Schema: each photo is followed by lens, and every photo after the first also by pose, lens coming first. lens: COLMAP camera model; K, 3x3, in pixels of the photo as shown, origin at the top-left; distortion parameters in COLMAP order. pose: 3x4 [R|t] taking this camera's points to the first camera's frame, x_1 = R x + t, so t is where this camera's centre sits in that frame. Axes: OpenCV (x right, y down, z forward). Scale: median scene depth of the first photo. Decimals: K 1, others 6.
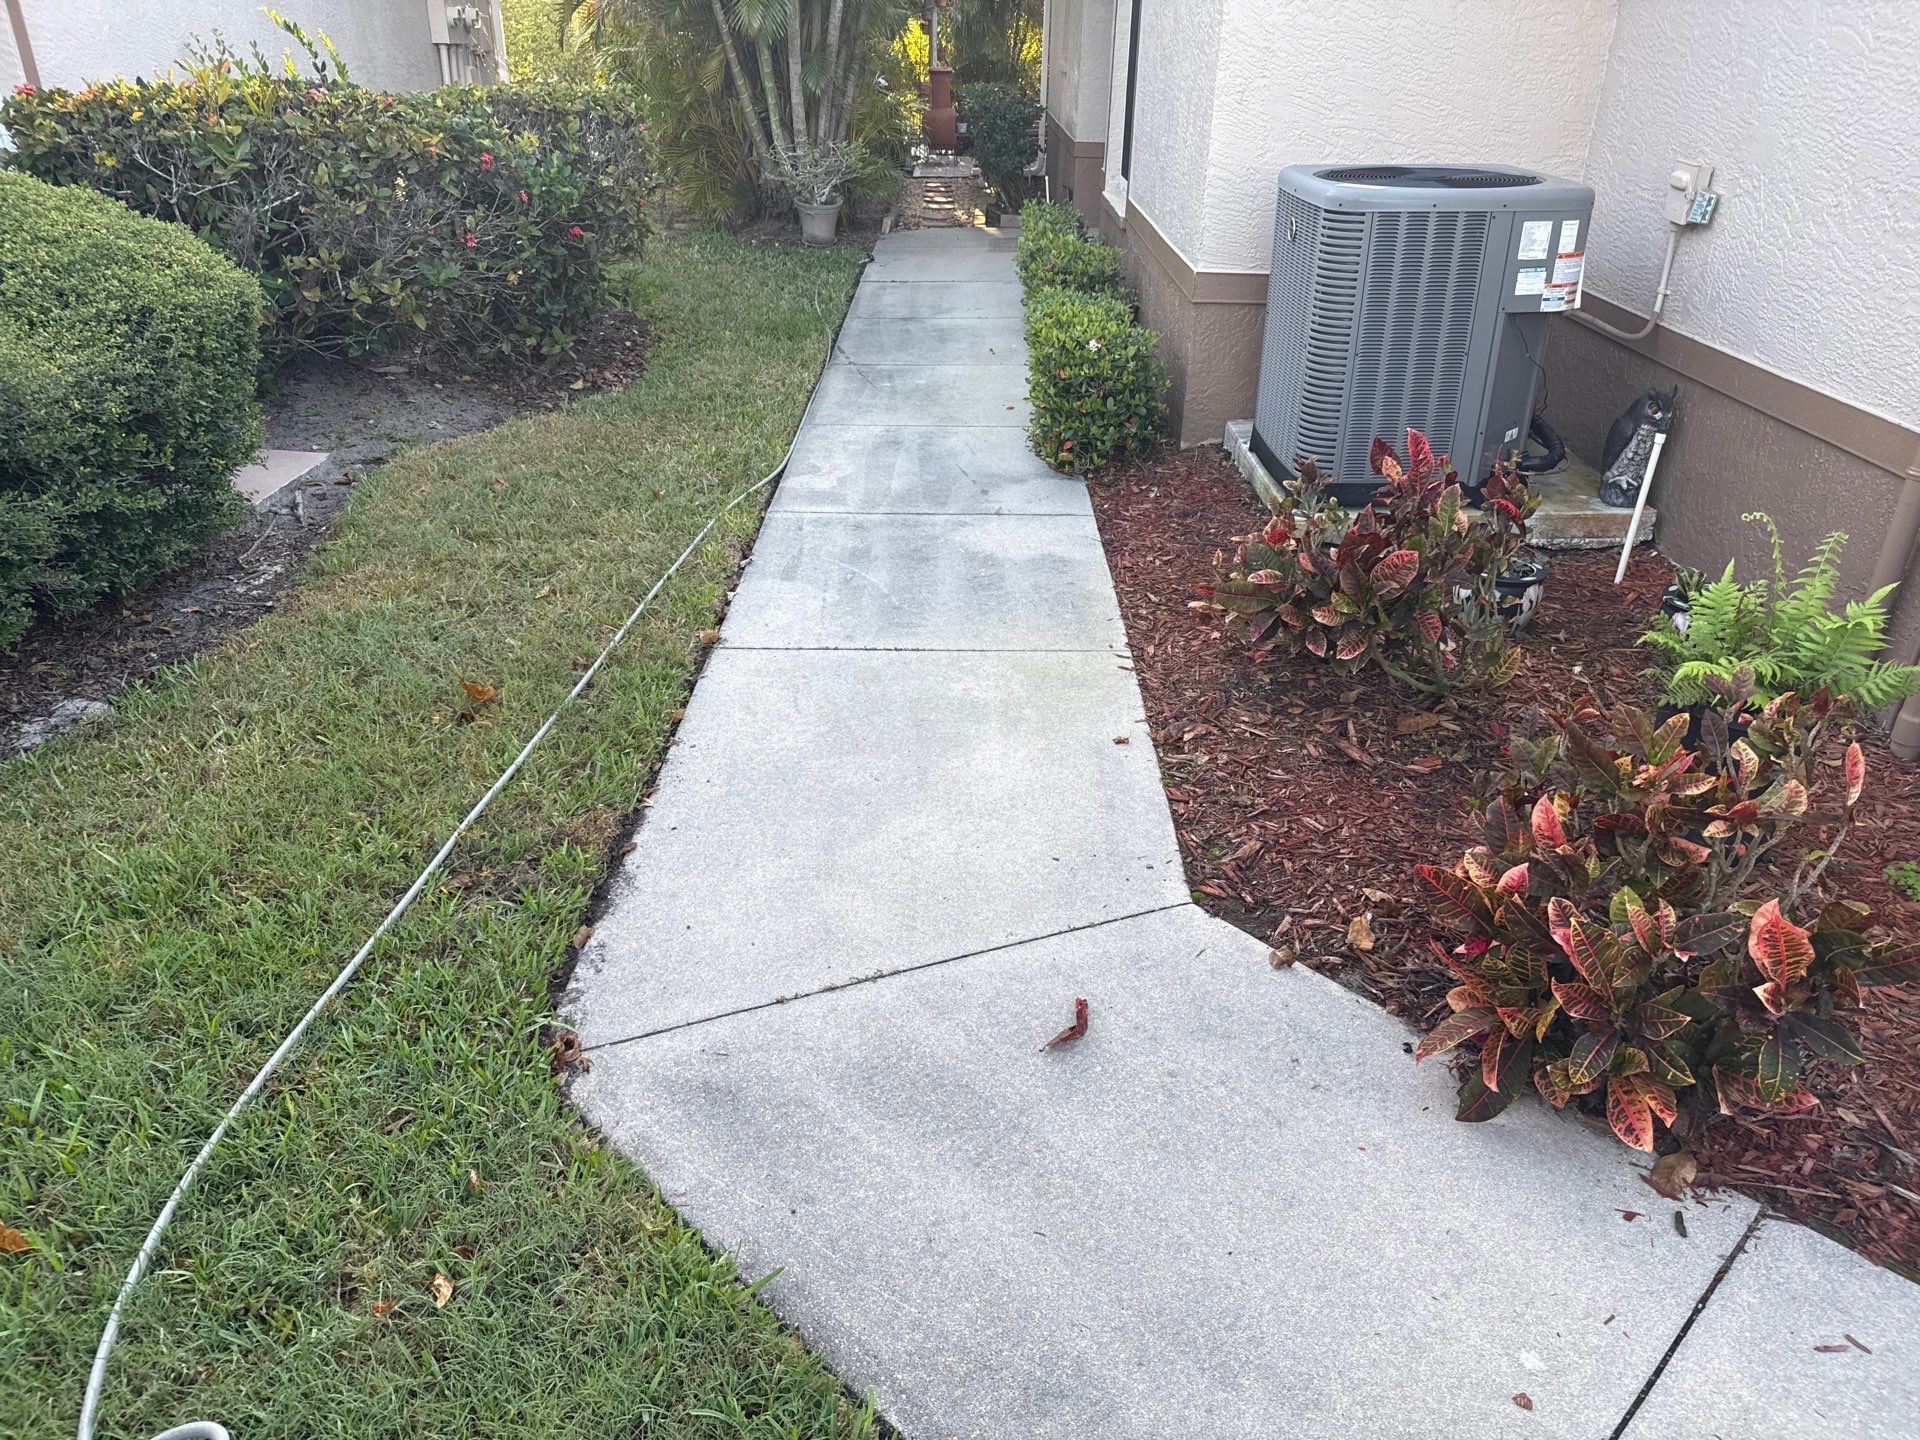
lens RADIAL K [[1352.0, 0, 953.8], [0, 1352.0, 723.7], [0, 0, 1]] dist [0.022108, -0.020550]
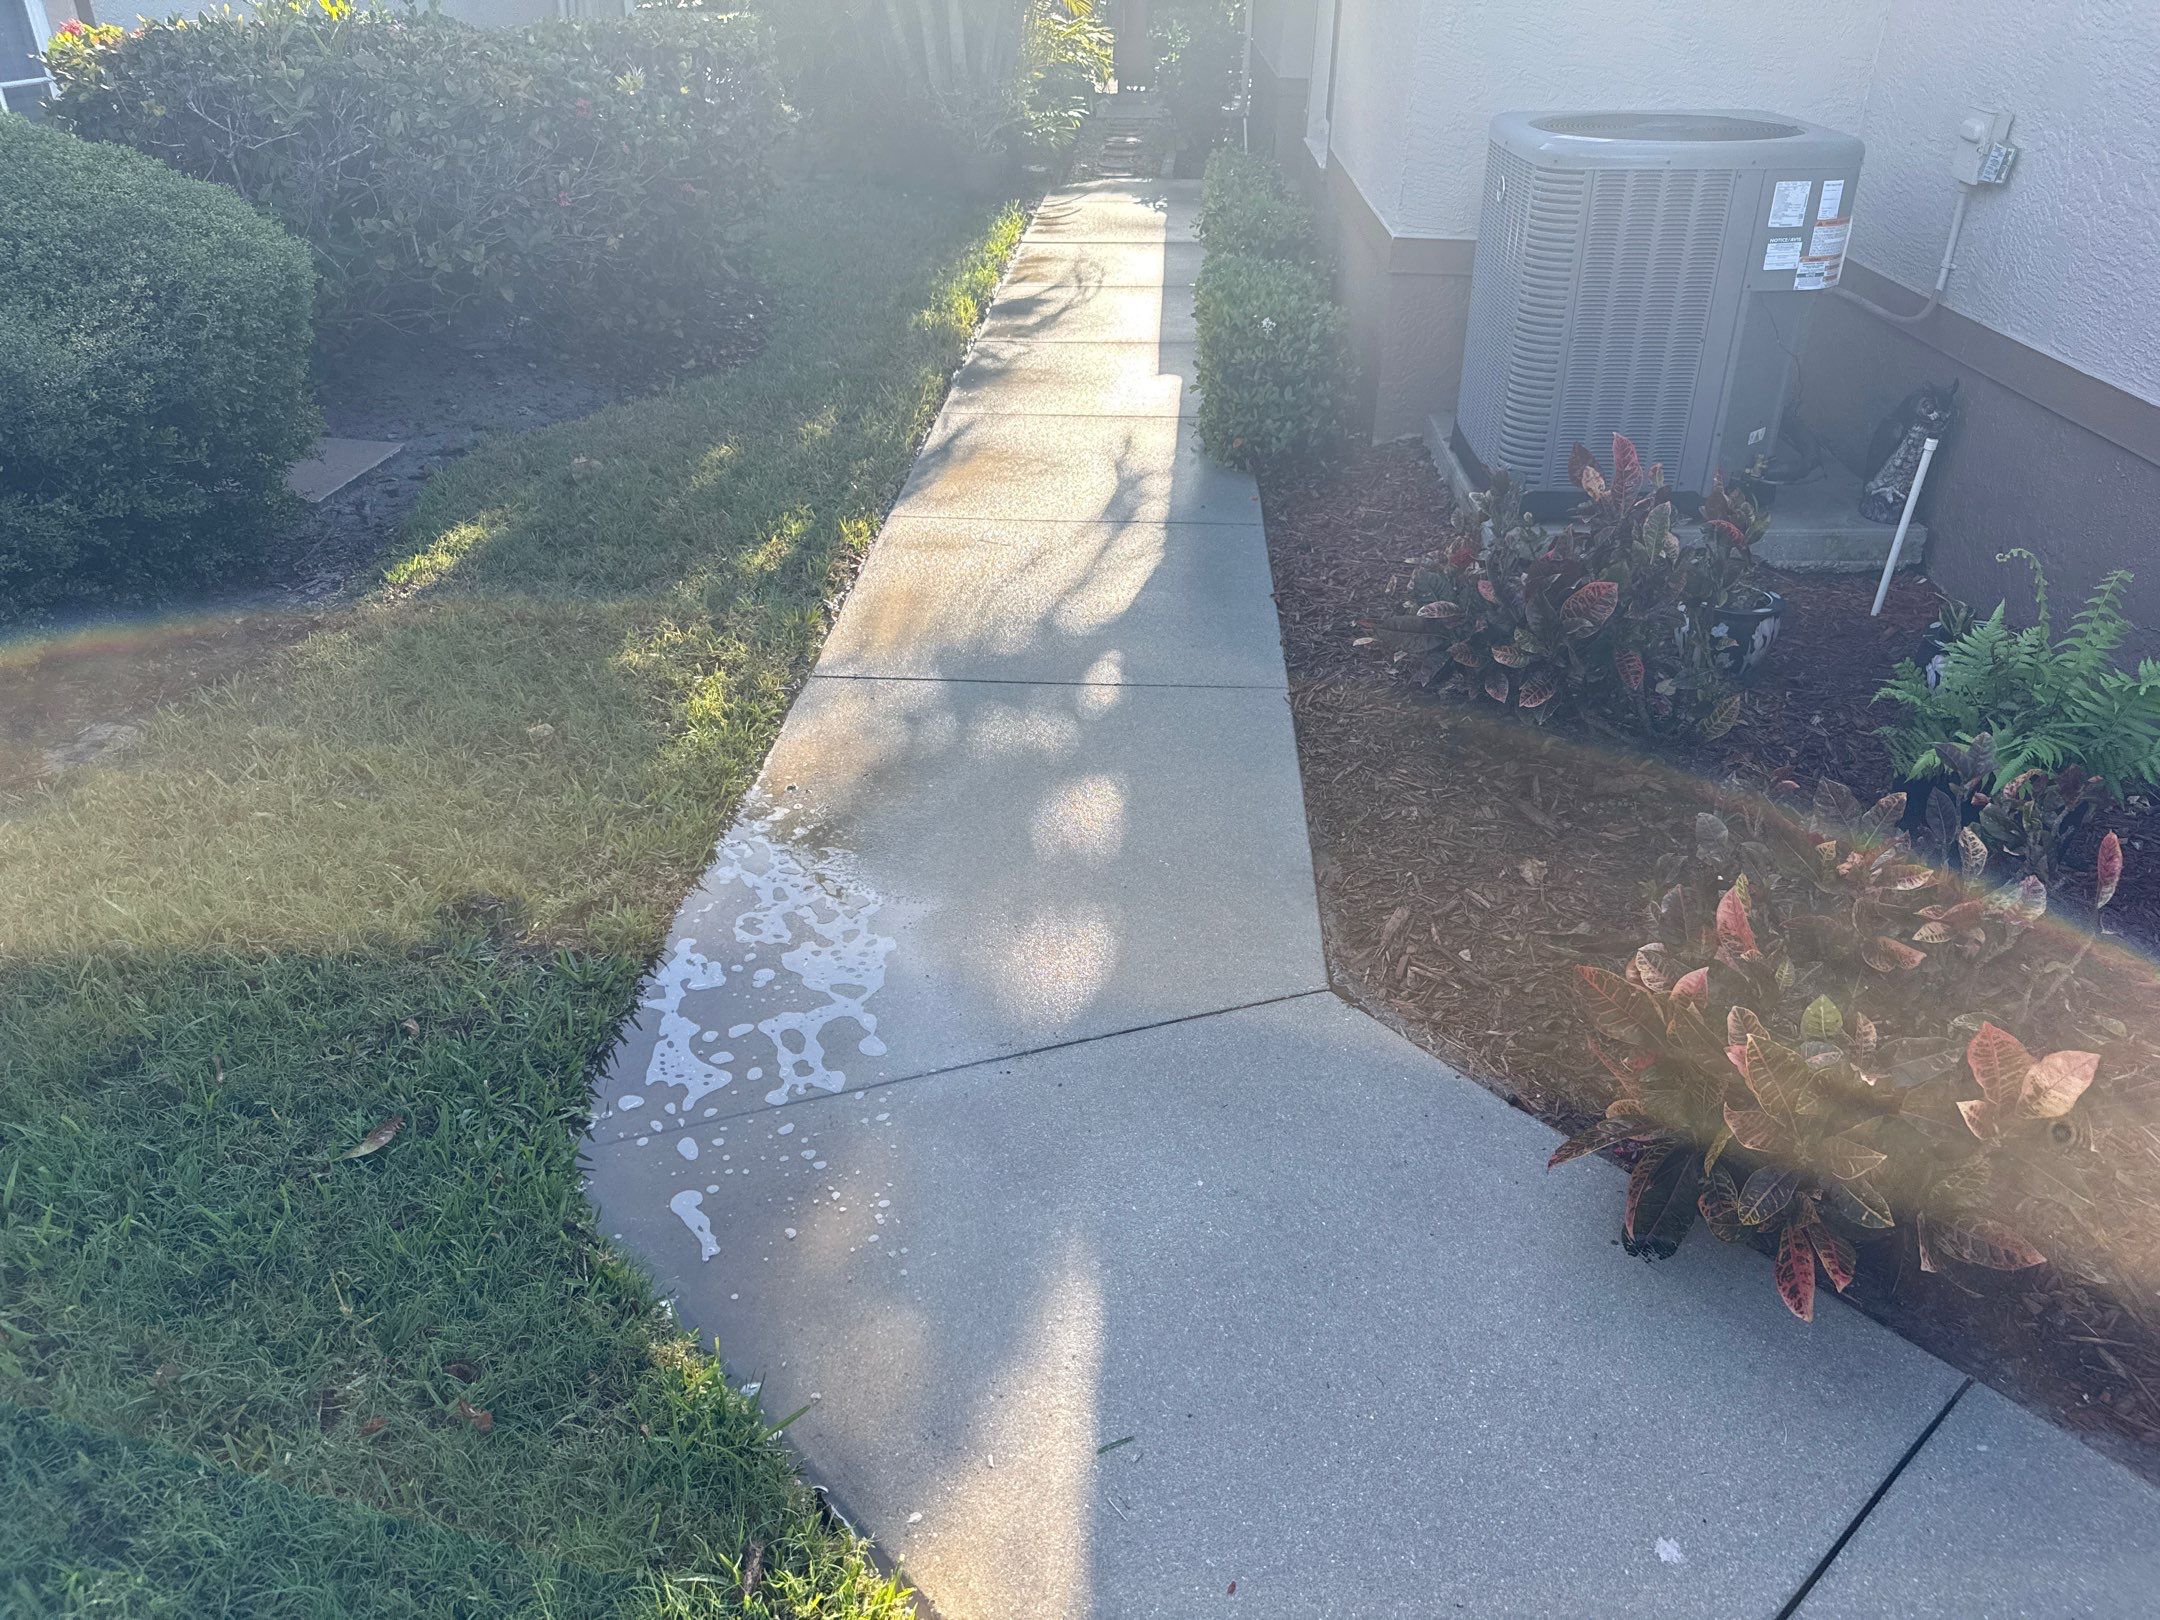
lens RADIAL K [[1521.0, 0, 1066.0], [0, 1521.0, 809.9], [0, 0, 1]] dist [0.022108, -0.020550]
pose [[0.998328, 0.021836, -0.053525, 0.040564], [-0.019412, 0.998781, 0.045387, -0.016478], [0.054451, -0.044273, 0.997535, 0.017352]]
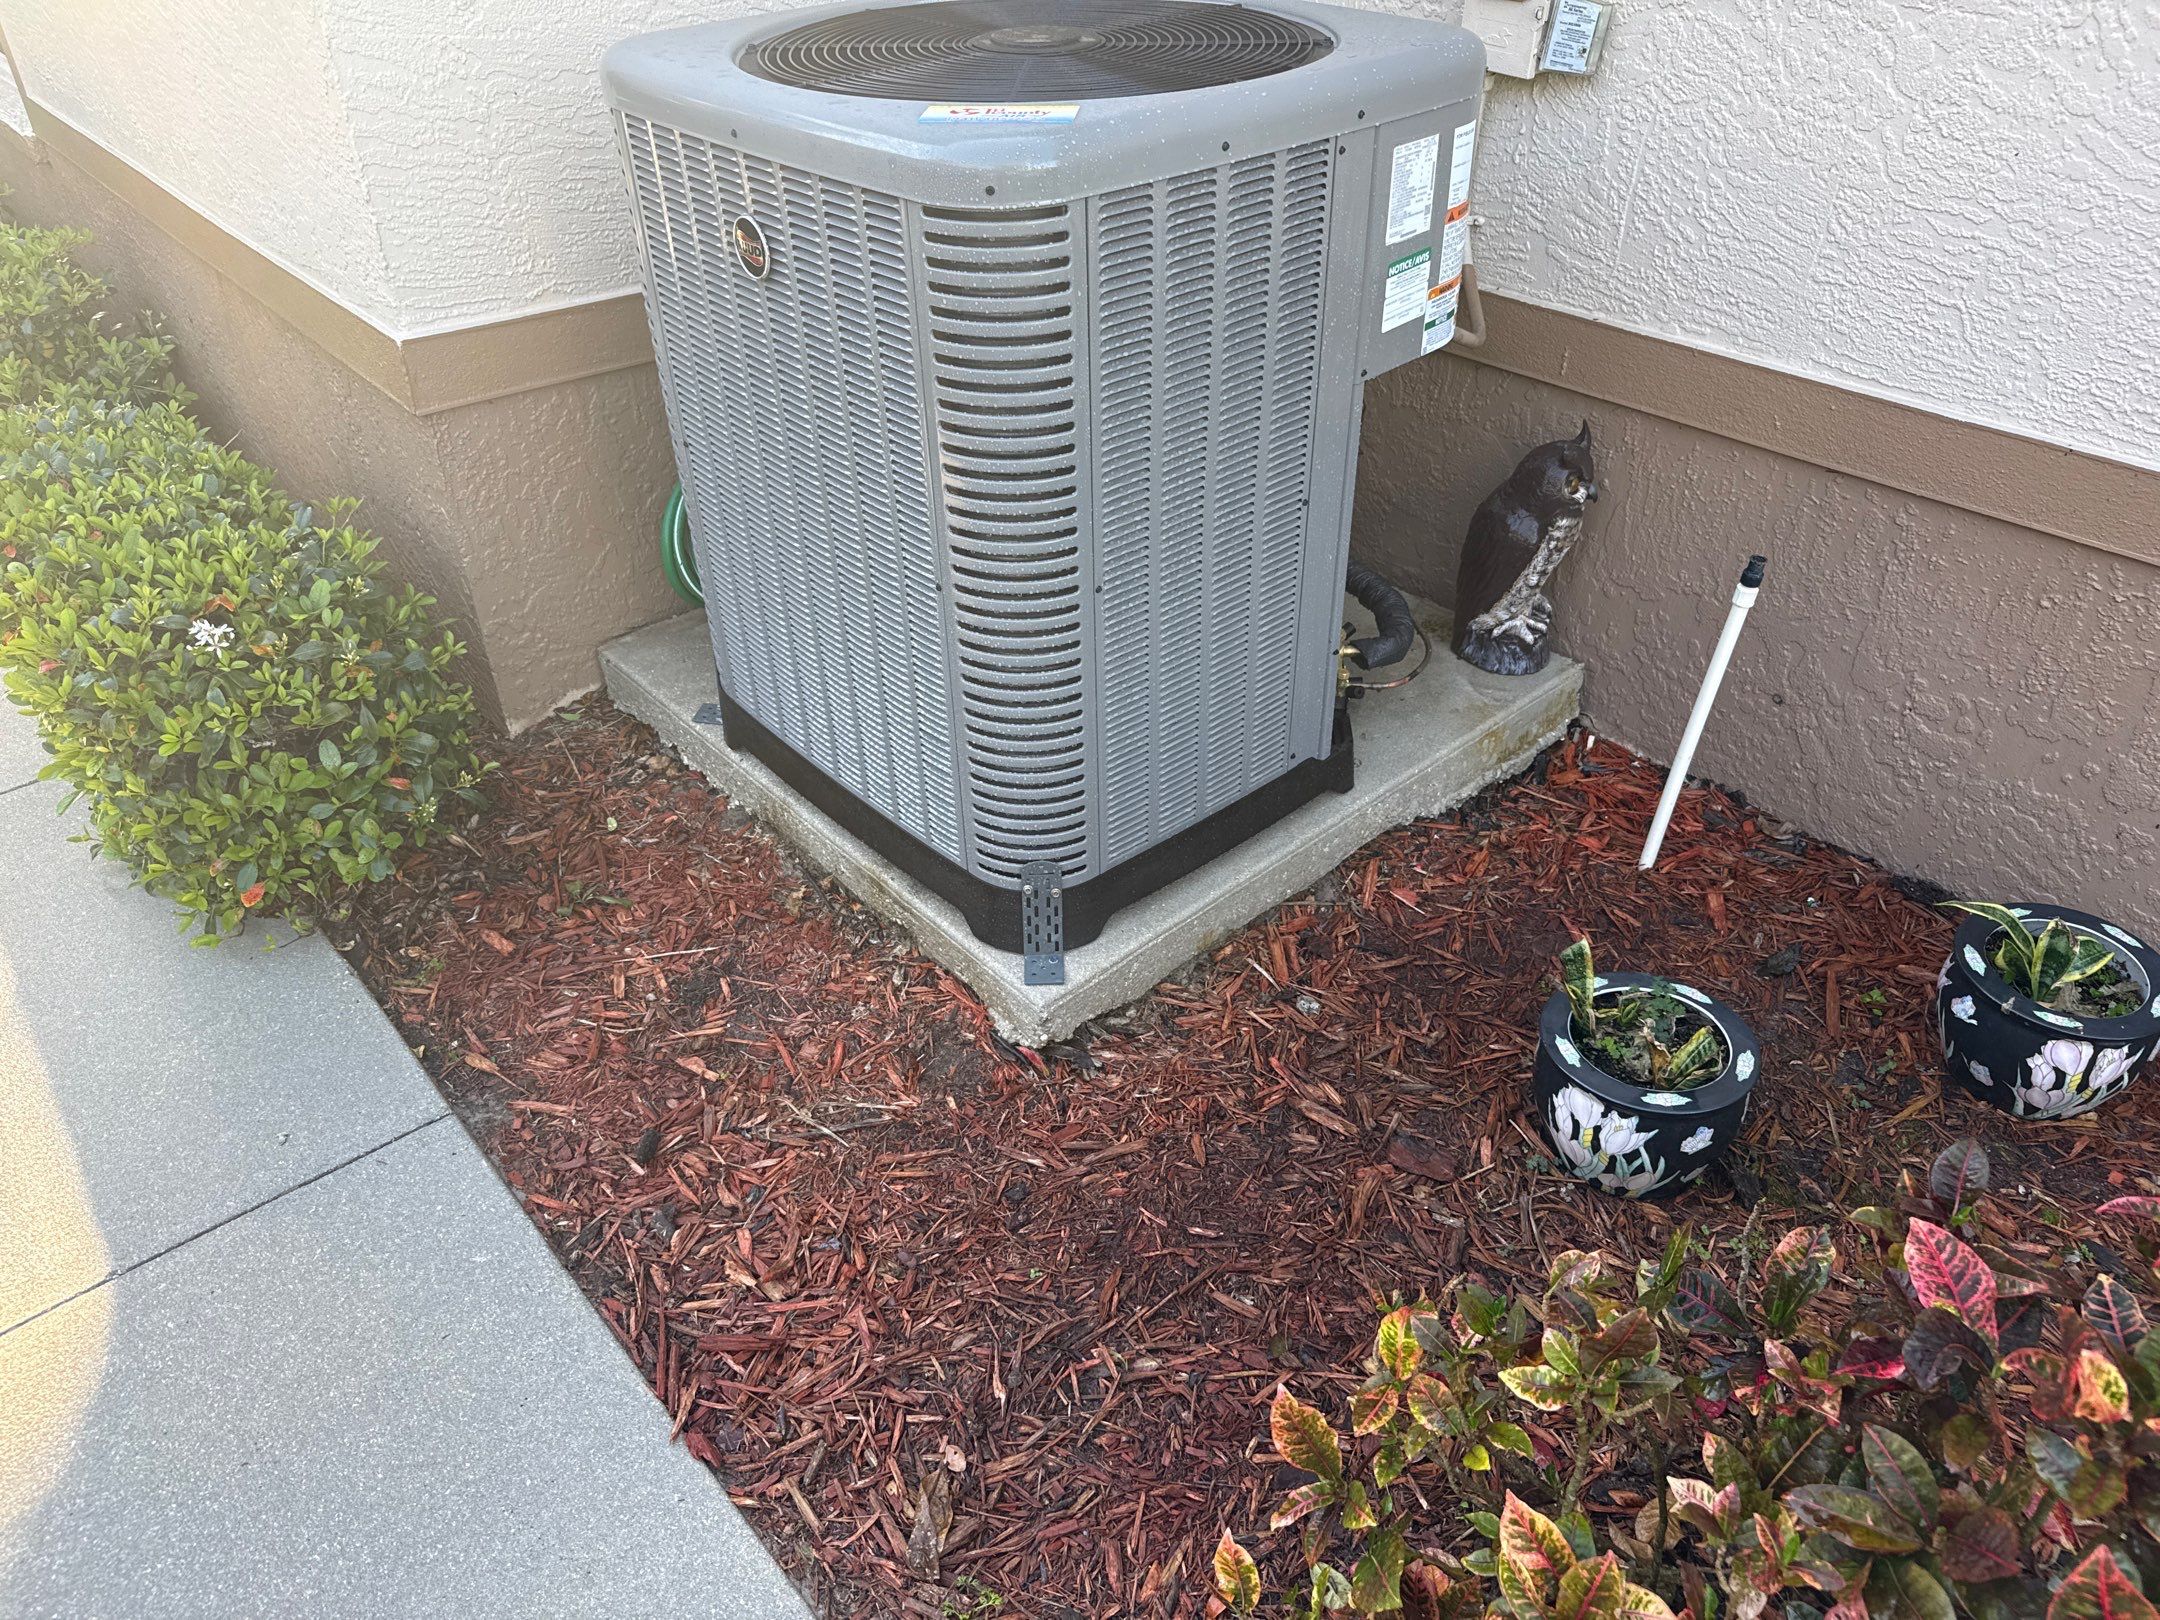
lens RADIAL K [[1521.0, 0, 1069.5], [0, 1521.0, 821.3], [0, 0, 1]] dist [0.022108, -0.020550]
pose [[0.759546, -0.397396, 0.514943, 0.060021], [0.318079, 0.917478, 0.238874, -0.323500], [-0.567376, -0.017643, 0.823270, 0.690375]]
